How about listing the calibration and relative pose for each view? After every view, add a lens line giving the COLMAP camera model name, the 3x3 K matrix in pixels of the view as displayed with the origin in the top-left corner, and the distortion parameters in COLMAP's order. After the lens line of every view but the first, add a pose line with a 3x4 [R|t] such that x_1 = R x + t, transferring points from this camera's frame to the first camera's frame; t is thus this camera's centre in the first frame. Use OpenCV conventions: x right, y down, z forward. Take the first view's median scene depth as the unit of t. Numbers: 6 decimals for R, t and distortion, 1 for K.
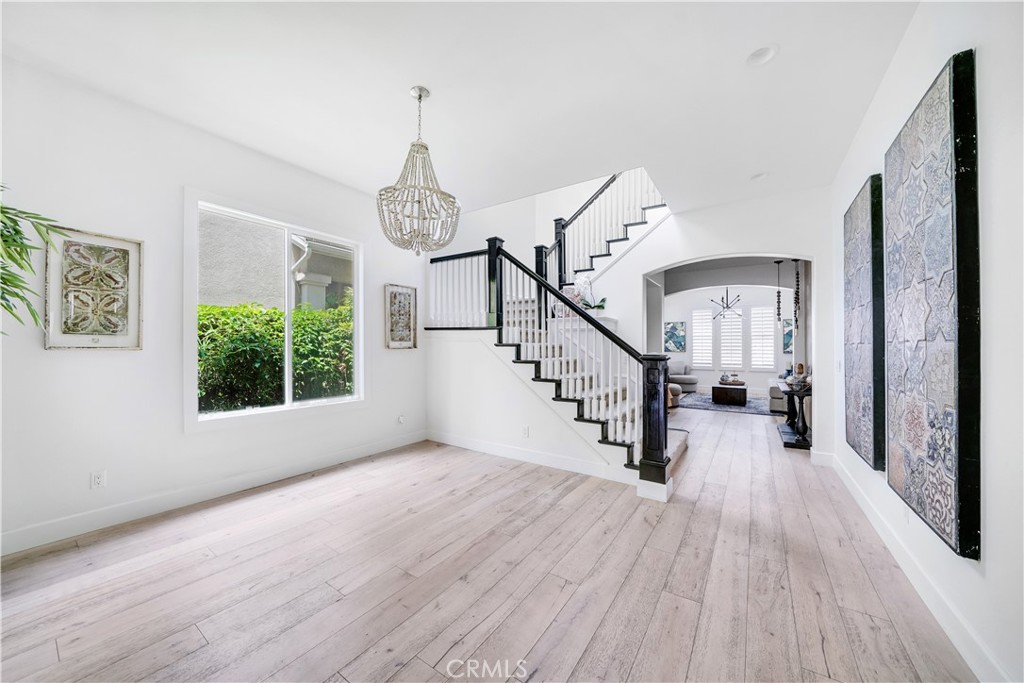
lens RADIAL K [[367.7, 0, 506.3], [0, 367.7, 339.1], [0, 0, 1]] dist [-0.020226, 0.000871]
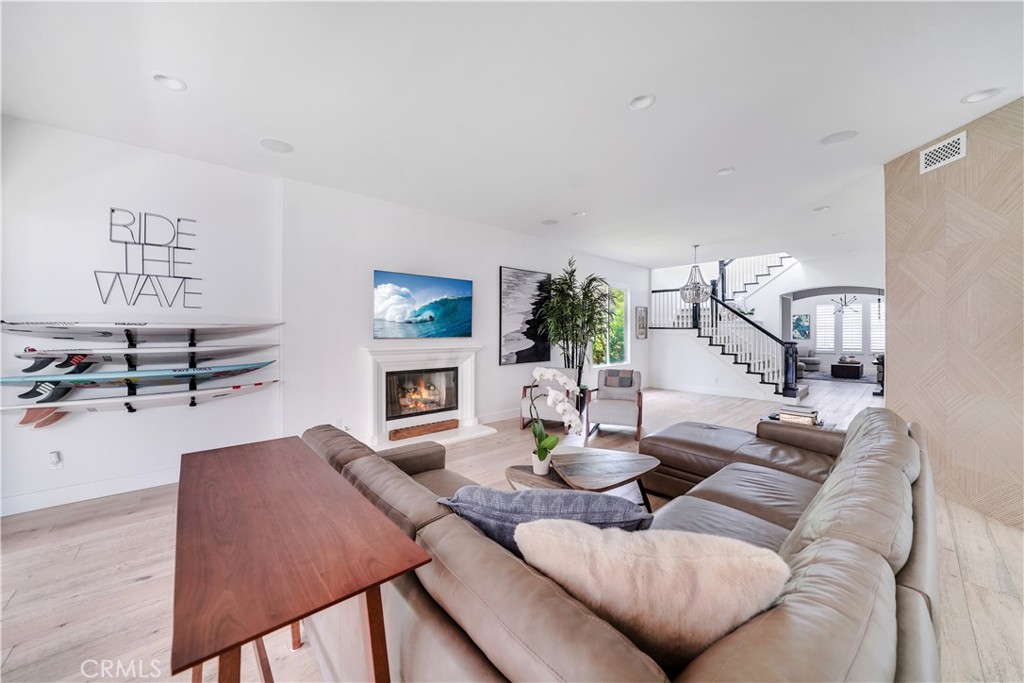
lens RADIAL K [[367.7, 0, 512.1], [0, 367.7, 331.1], [0, 0, 1]] dist [-0.020226, 0.000871]
pose [[0.972067, -0.007765, -0.234577, -0.402657], [0.011299, 0.999842, 0.013725, -0.038804], [0.234433, -0.015992, 0.972001, -0.860196]]
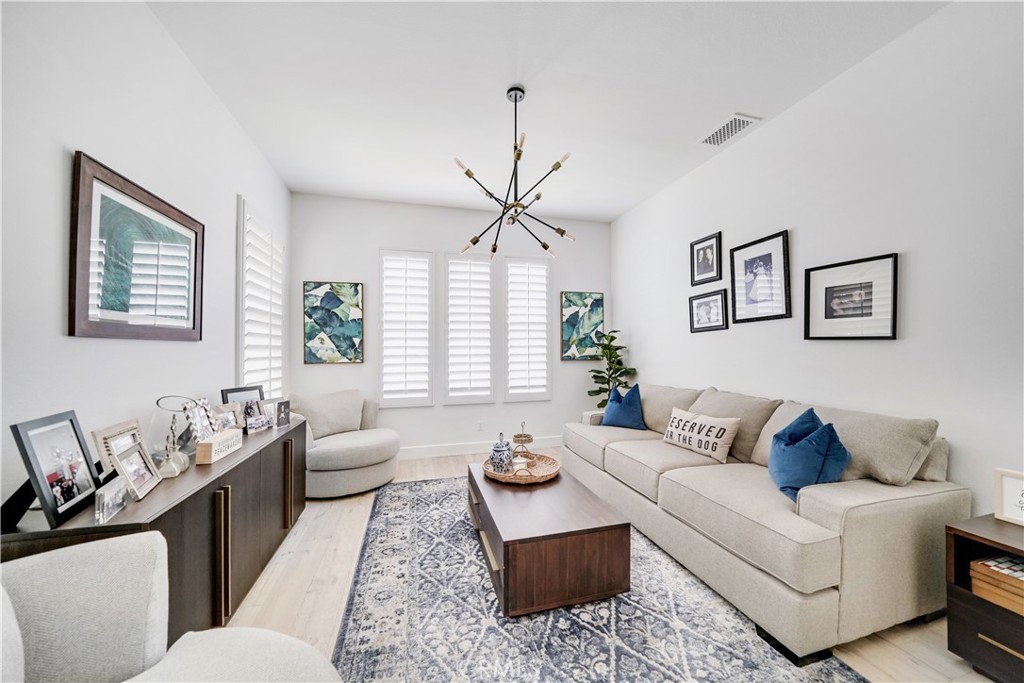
lens RADIAL K [[367.7, 0, 514.5], [0, 367.7, 342.4], [0, 0, 1]] dist [-0.020226, 0.000871]
pose [[0.650917, 0.006708, 0.759119, 0.613016], [-0.000801, 0.999966, -0.008149, 0.032939], [-0.759148, 0.004696, 0.650901, 1.281831]]
